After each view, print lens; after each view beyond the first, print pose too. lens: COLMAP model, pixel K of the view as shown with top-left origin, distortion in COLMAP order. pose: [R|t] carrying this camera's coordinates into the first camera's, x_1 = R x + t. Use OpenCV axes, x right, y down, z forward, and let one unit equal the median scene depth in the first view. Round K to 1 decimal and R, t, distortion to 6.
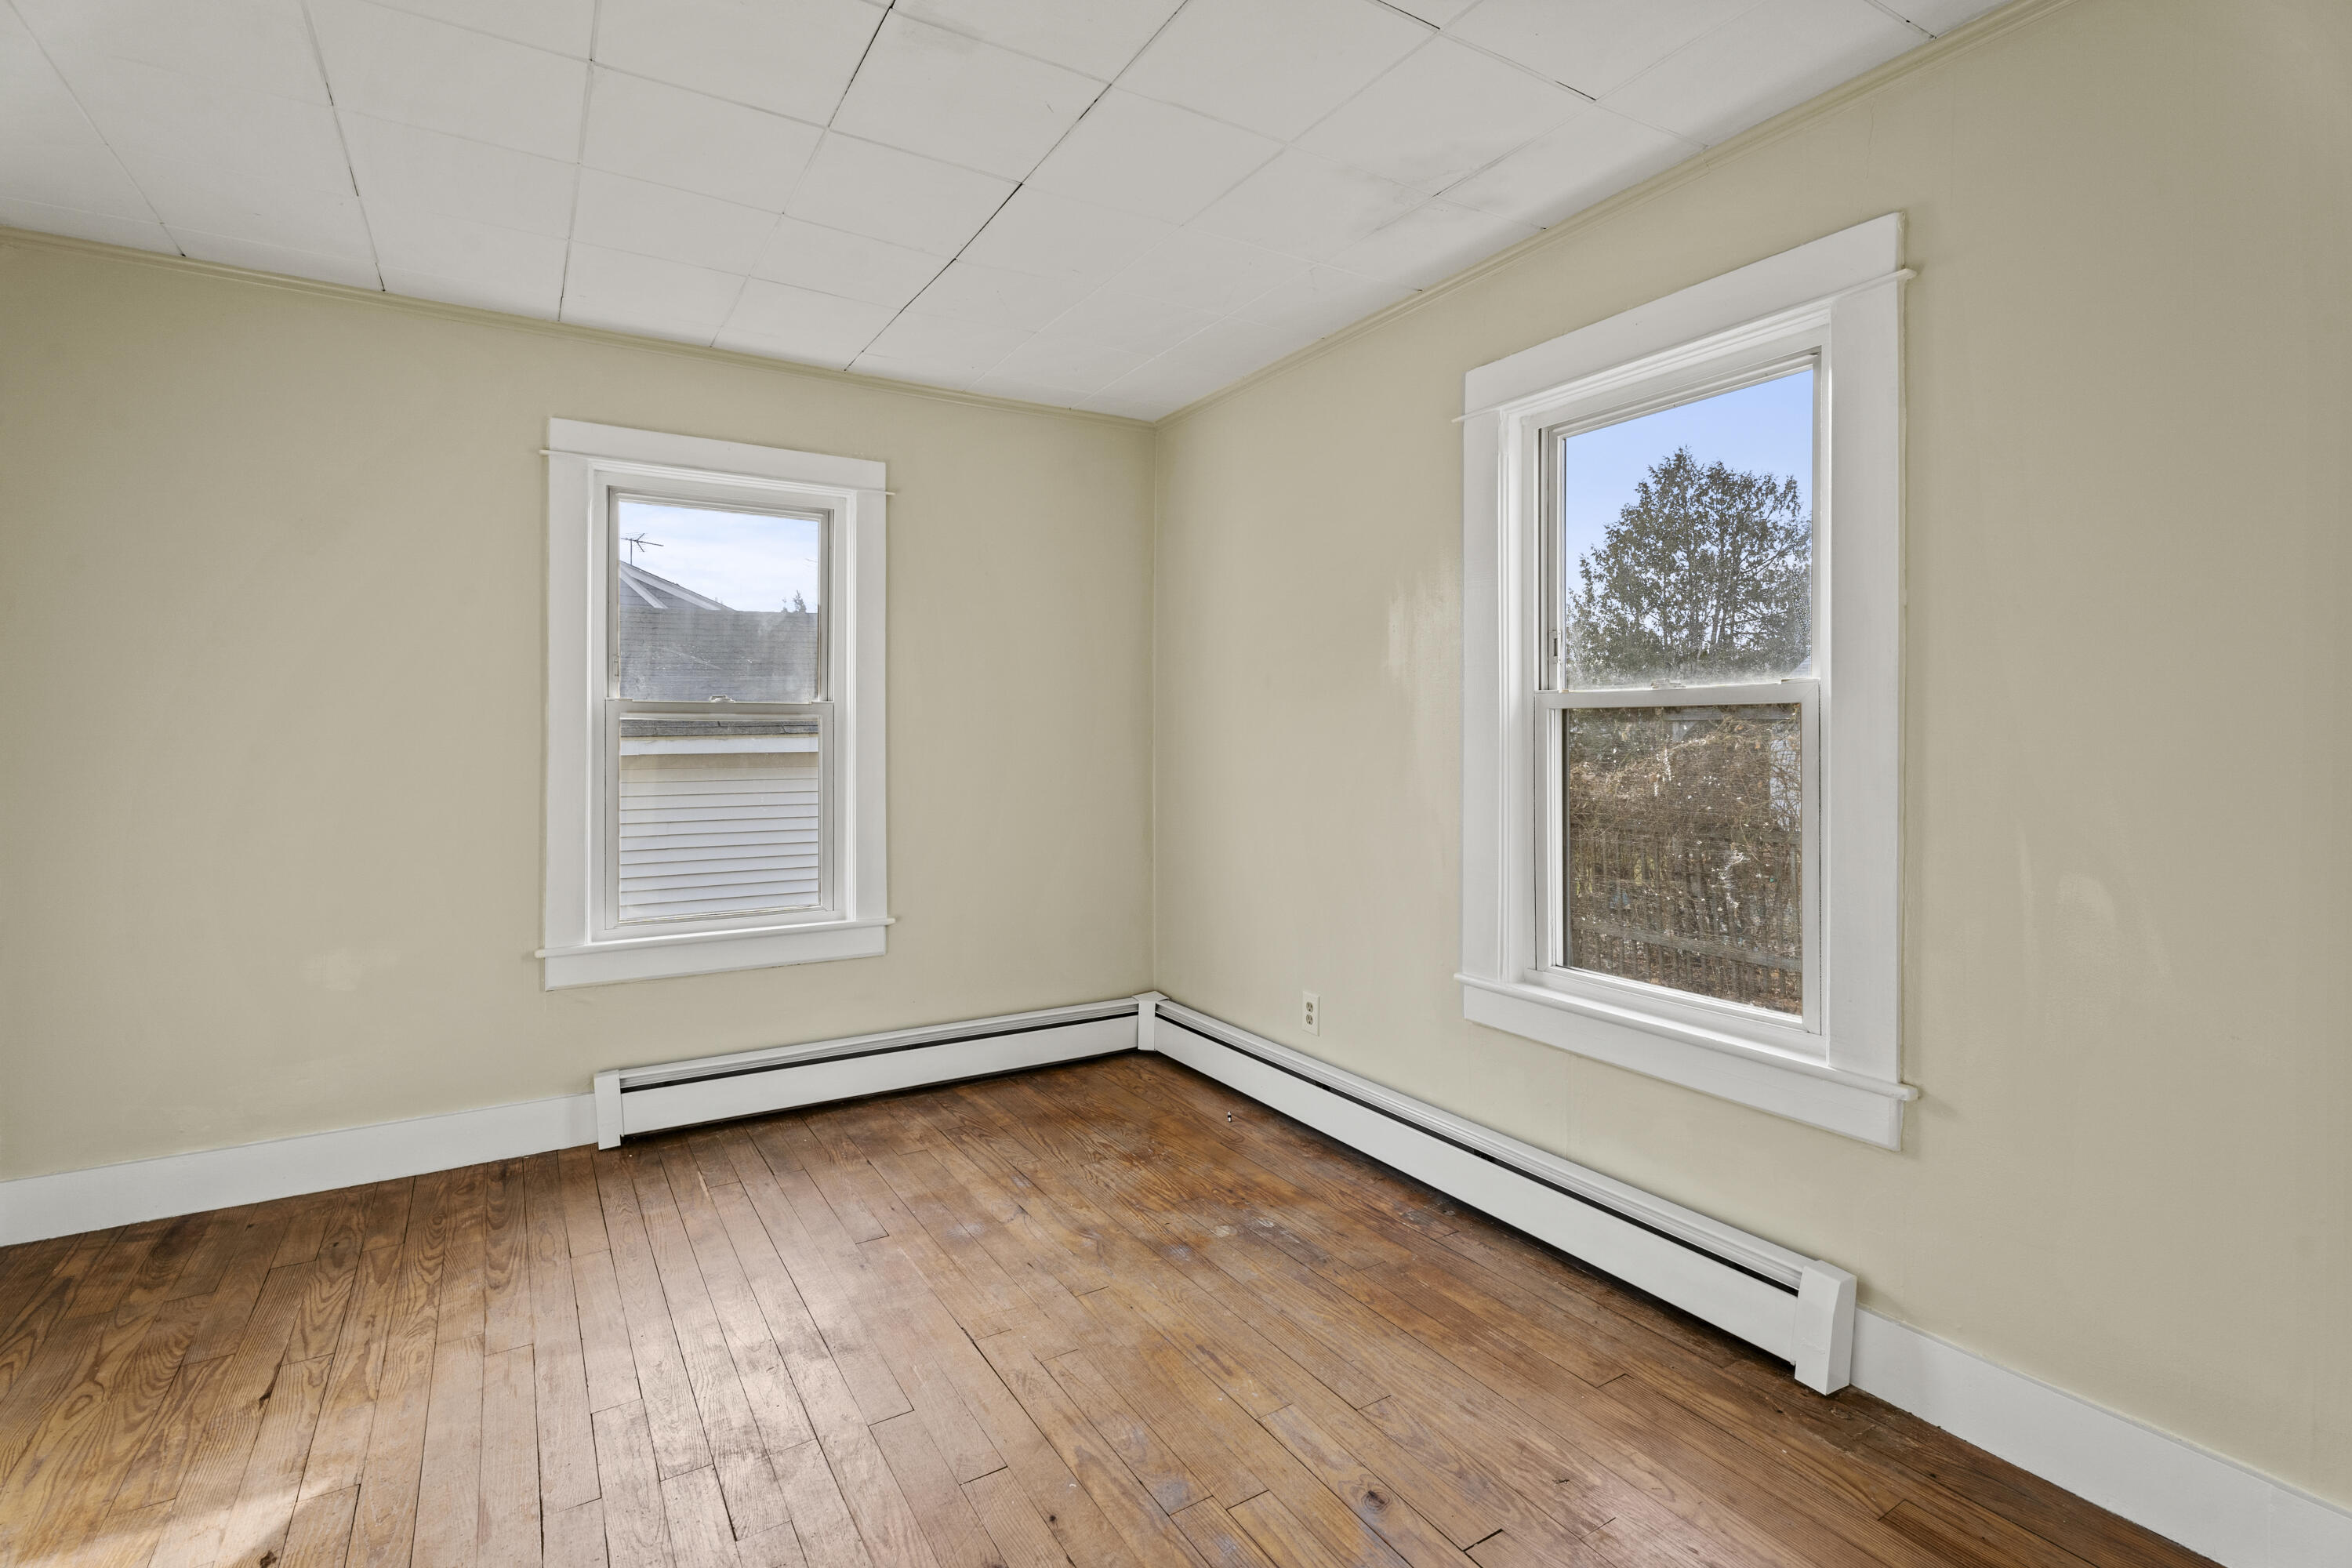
lens RADIAL K [[1064.5, 0, 1164.6], [0, 1064.5, 754.9], [0, 0, 1]] dist [-0.001379, -0.000035]
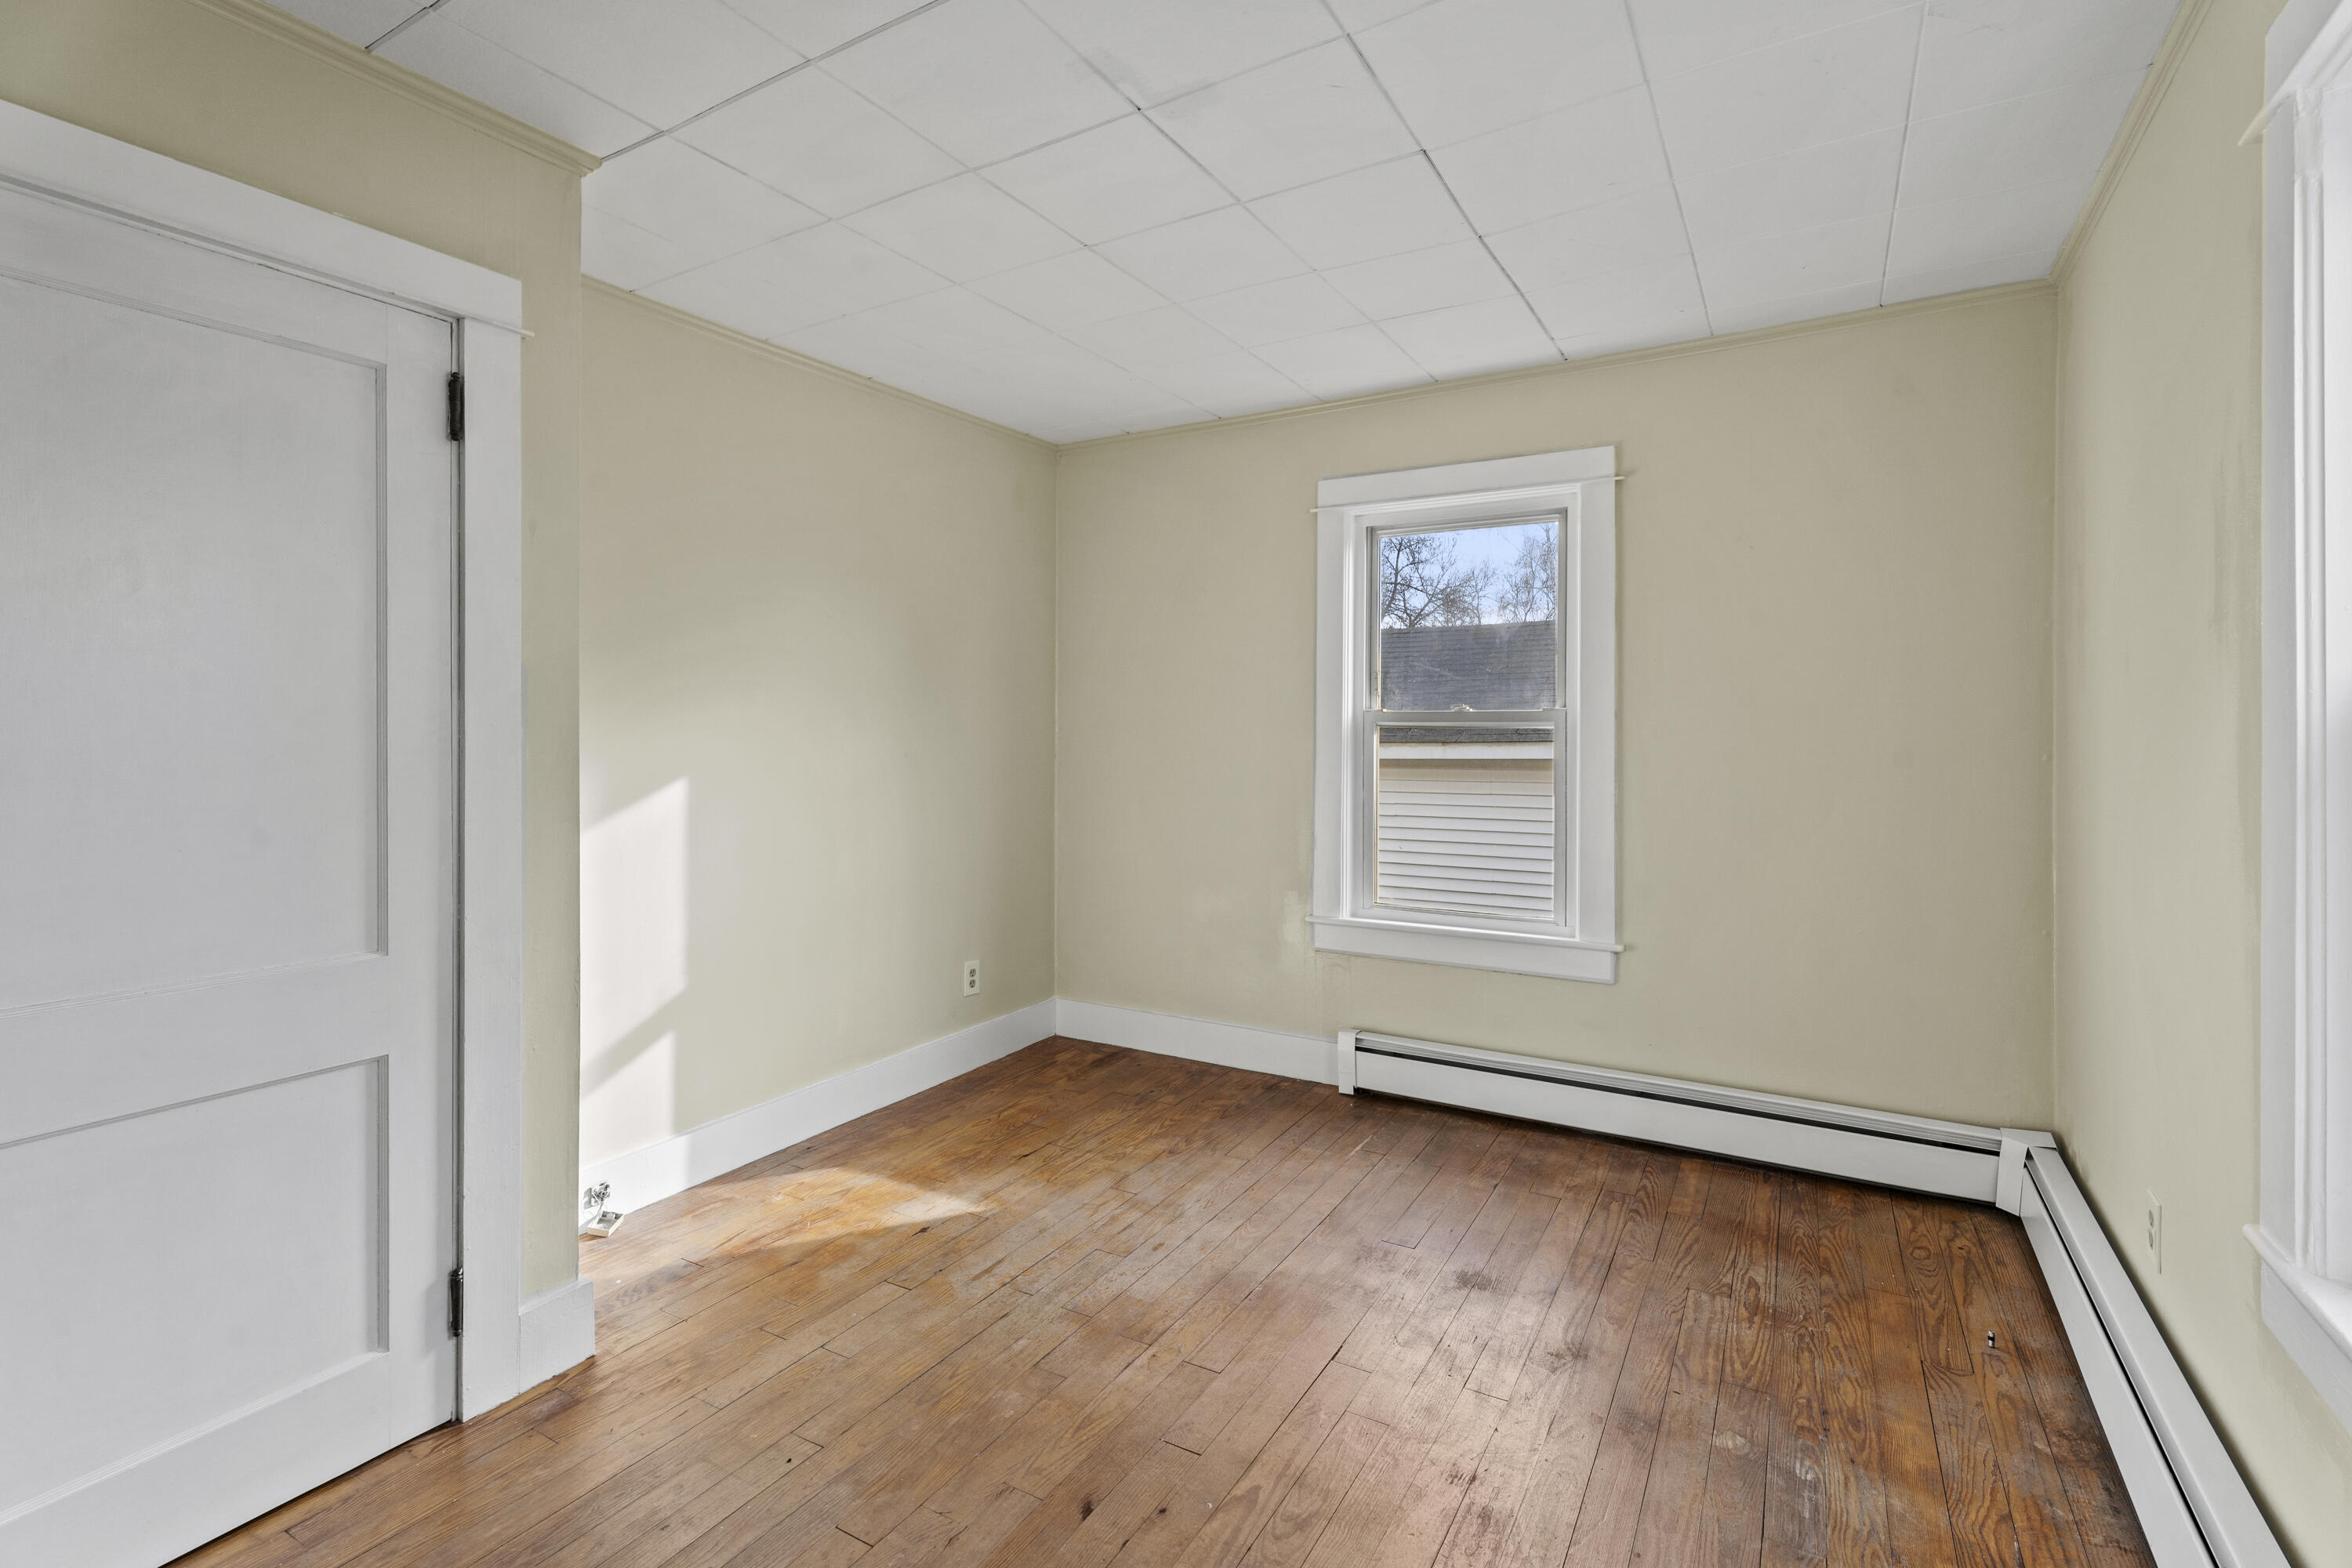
lens RADIAL K [[1064.5, 0, 1164.6], [0, 1064.5, 754.9], [0, 0, 1]] dist [-0.001379, -0.000035]
pose [[0.473972, 0.018813, -0.880339, 0.418540], [-0.019645, 0.999749, 0.010788, -0.013004], [0.880321, 0.012181, 0.474222, 0.268210]]
